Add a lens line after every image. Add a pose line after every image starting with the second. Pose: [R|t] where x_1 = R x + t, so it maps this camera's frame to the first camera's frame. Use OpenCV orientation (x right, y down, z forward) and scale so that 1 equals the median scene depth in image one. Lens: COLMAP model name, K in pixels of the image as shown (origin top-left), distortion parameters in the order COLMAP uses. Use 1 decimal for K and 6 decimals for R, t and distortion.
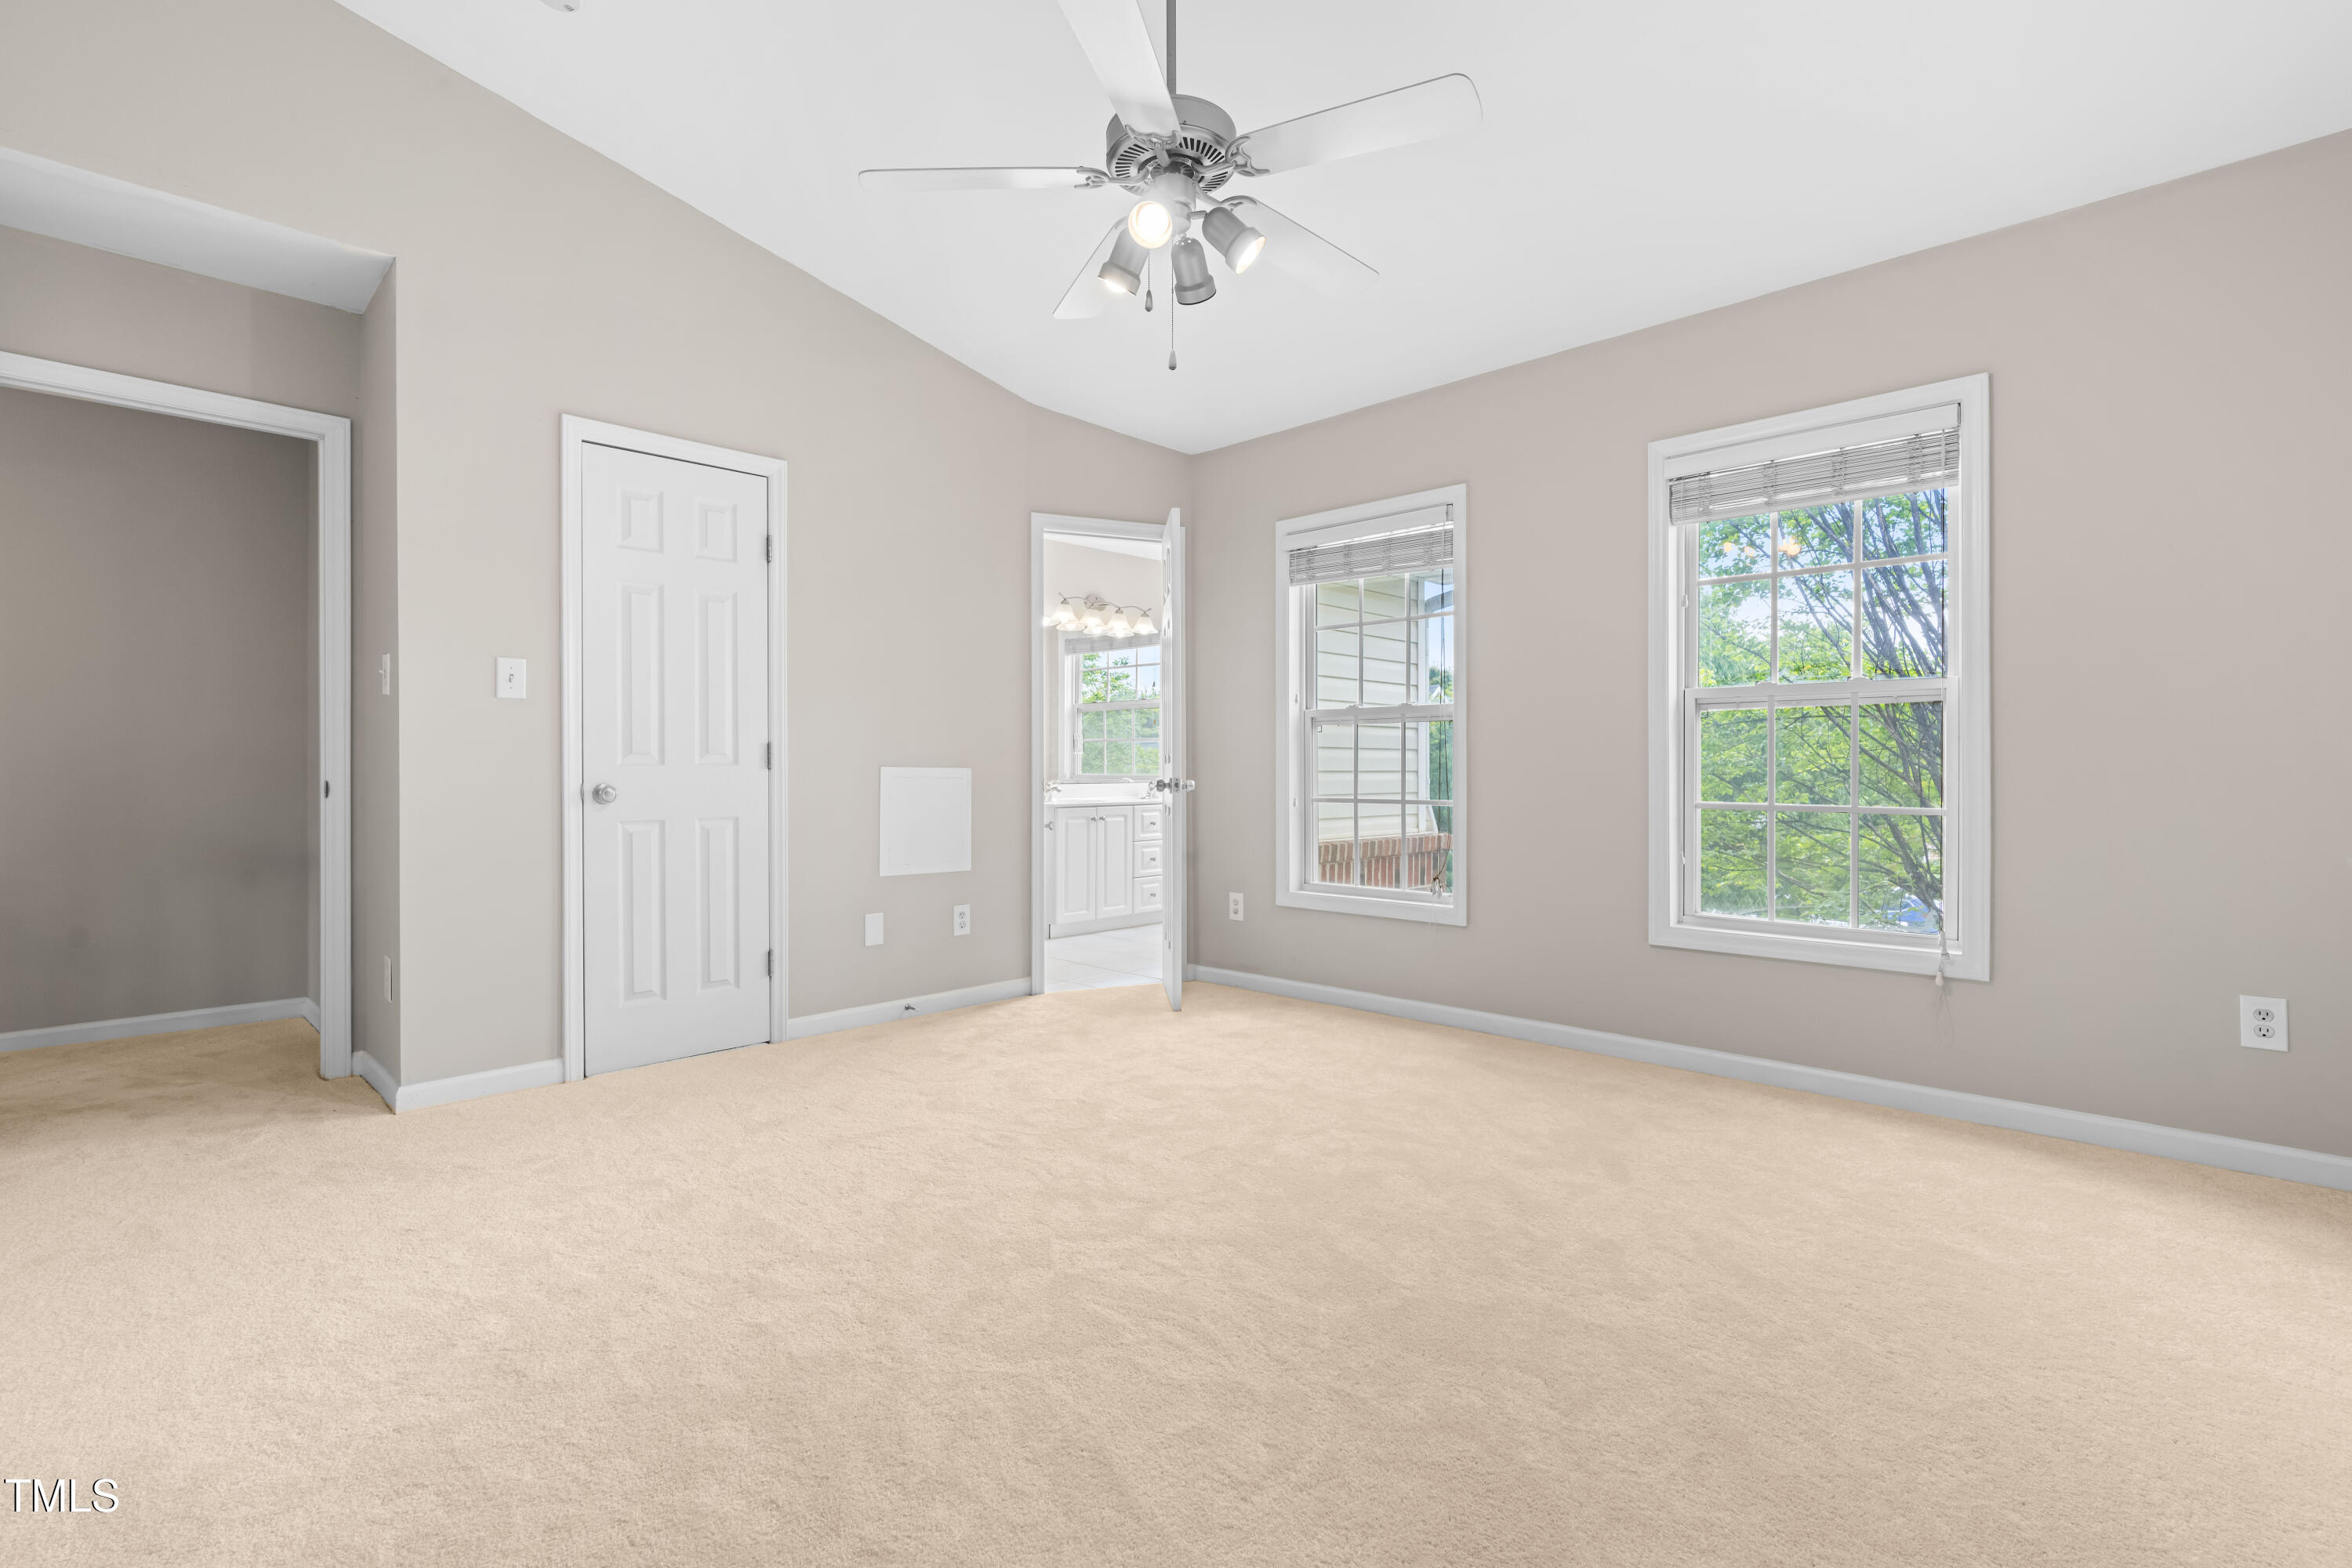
lens RADIAL K [[1056.4, 0, 1173.4], [0, 1056.4, 787.0], [0, 0, 1]] dist [-0.008267, 0.001383]
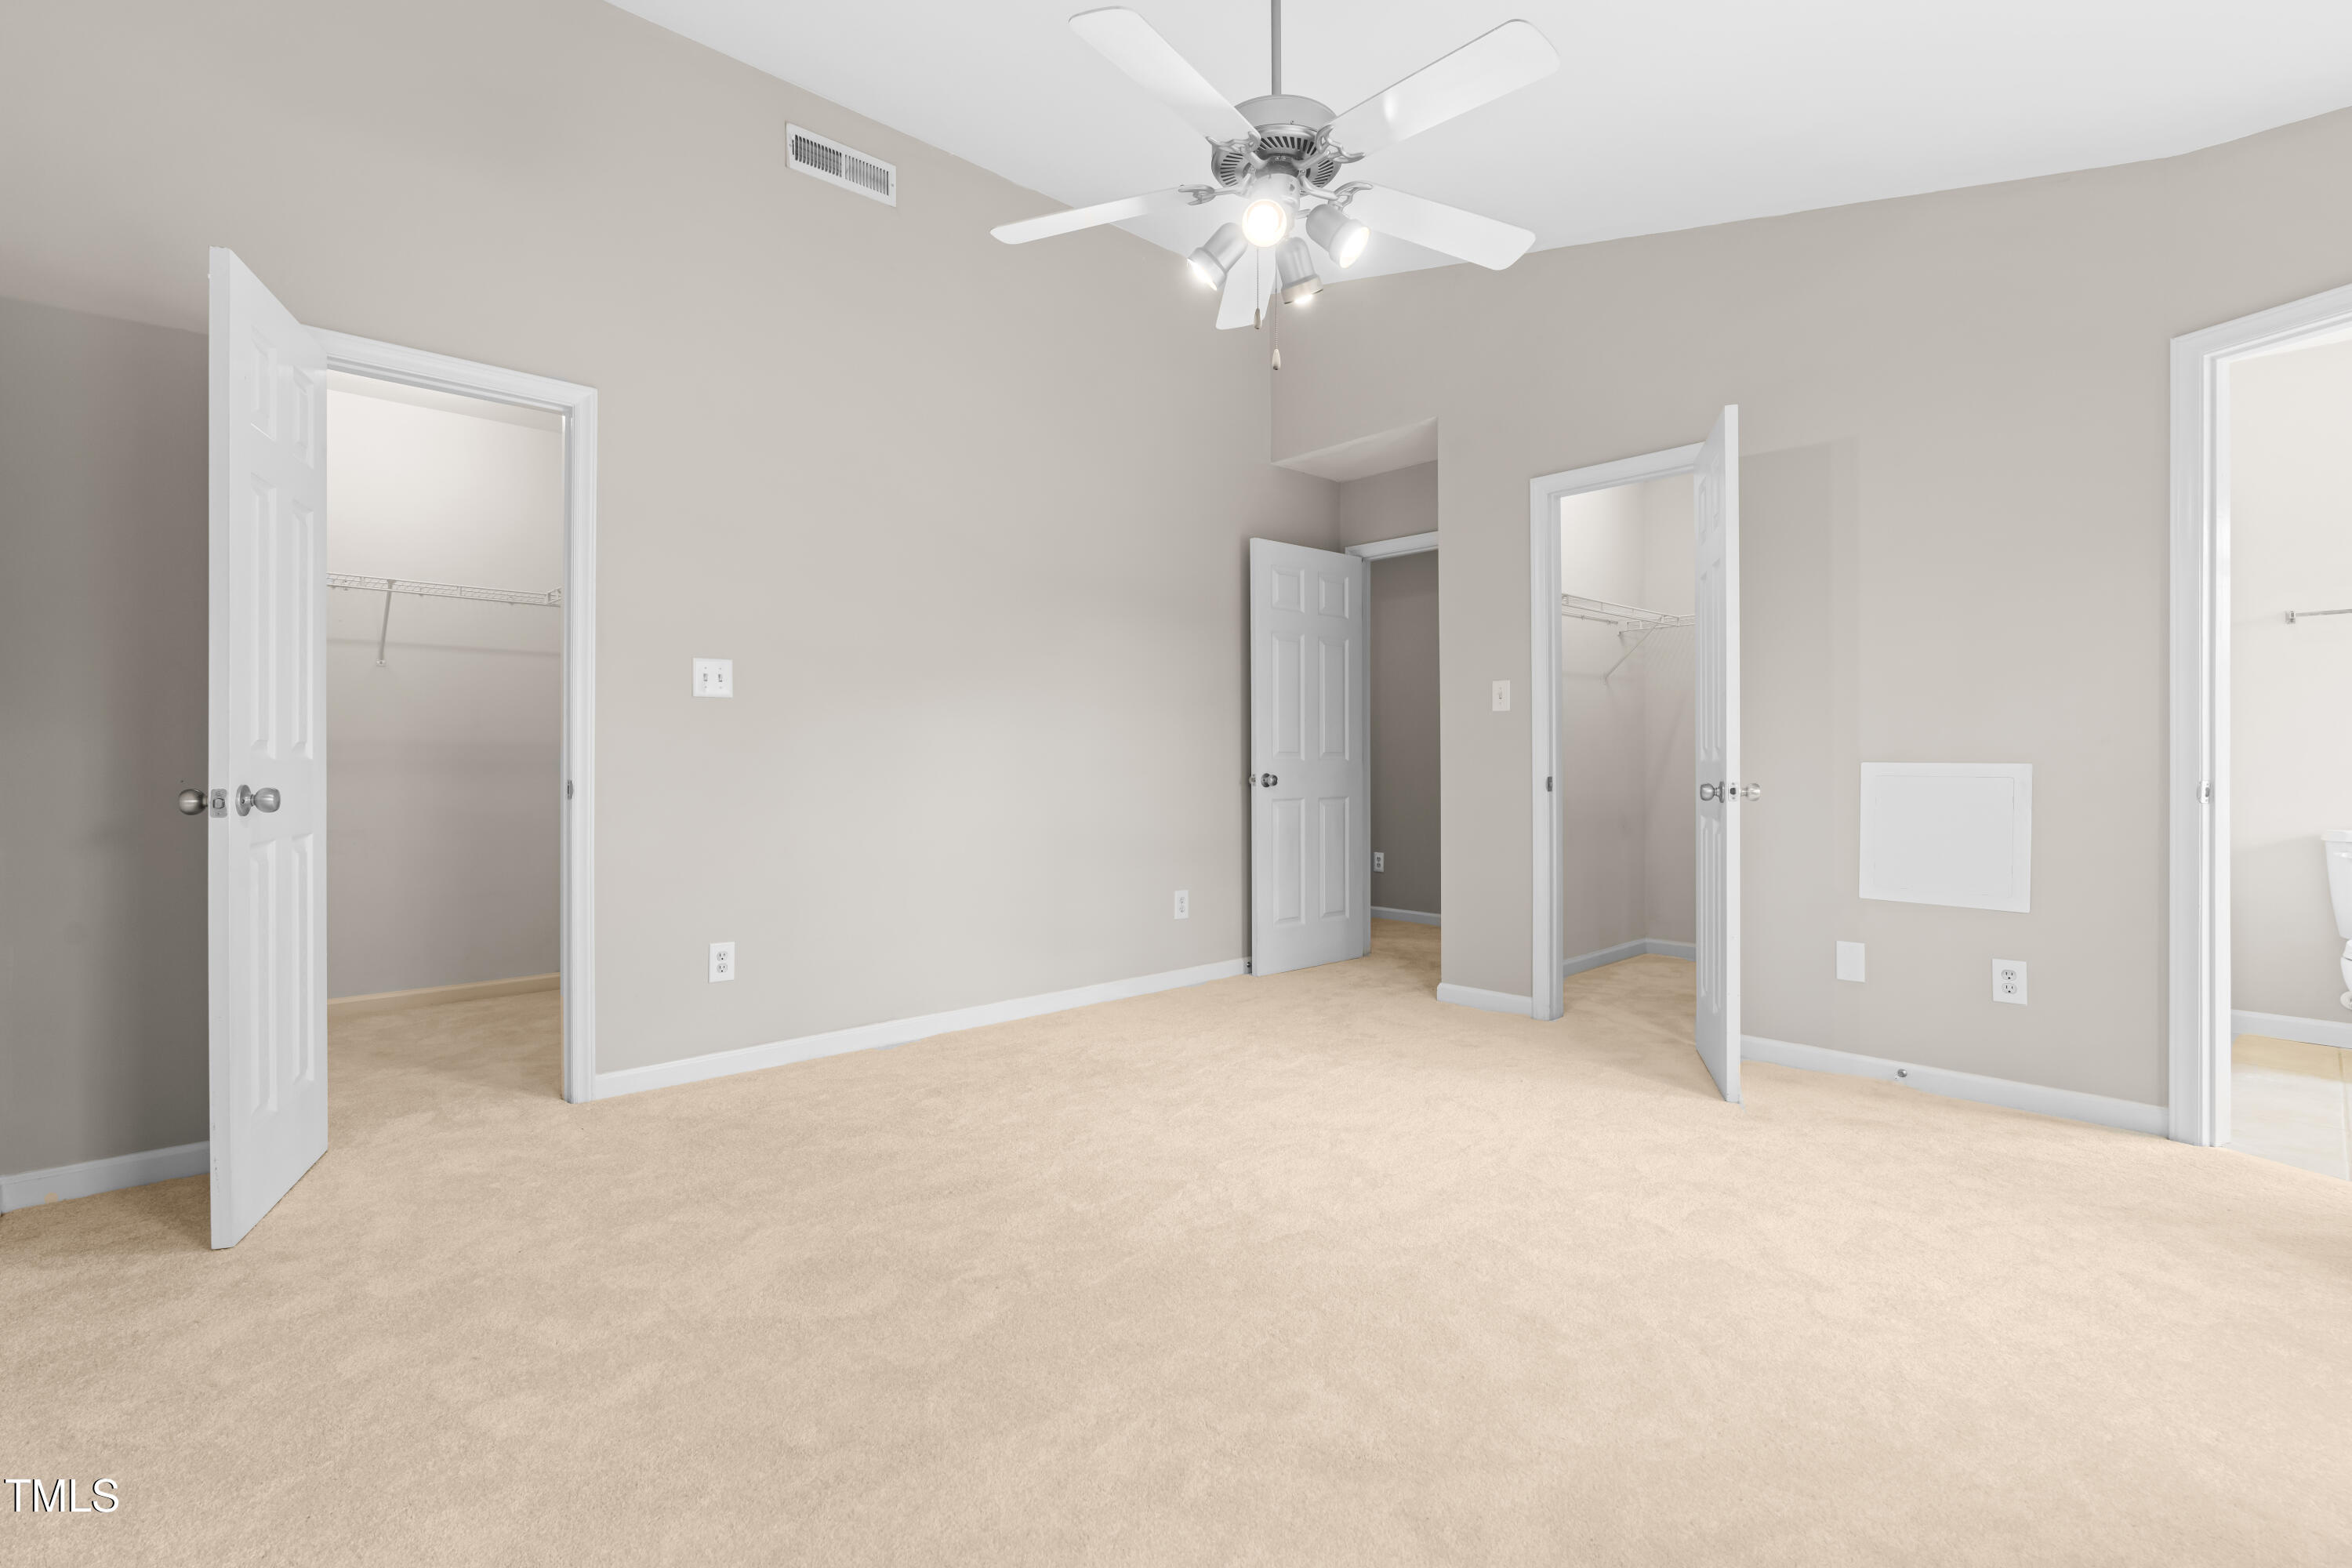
lens RADIAL K [[1056.4, 0, 1172.8], [0, 1056.4, 769.3], [0, 0, 1]] dist [-0.008267, 0.001383]
pose [[-0.047359, 0.009053, -0.998837, 0.688157], [-0.010507, 0.999899, 0.009561, -0.019543], [0.998823, 0.010948, -0.047259, 0.637233]]
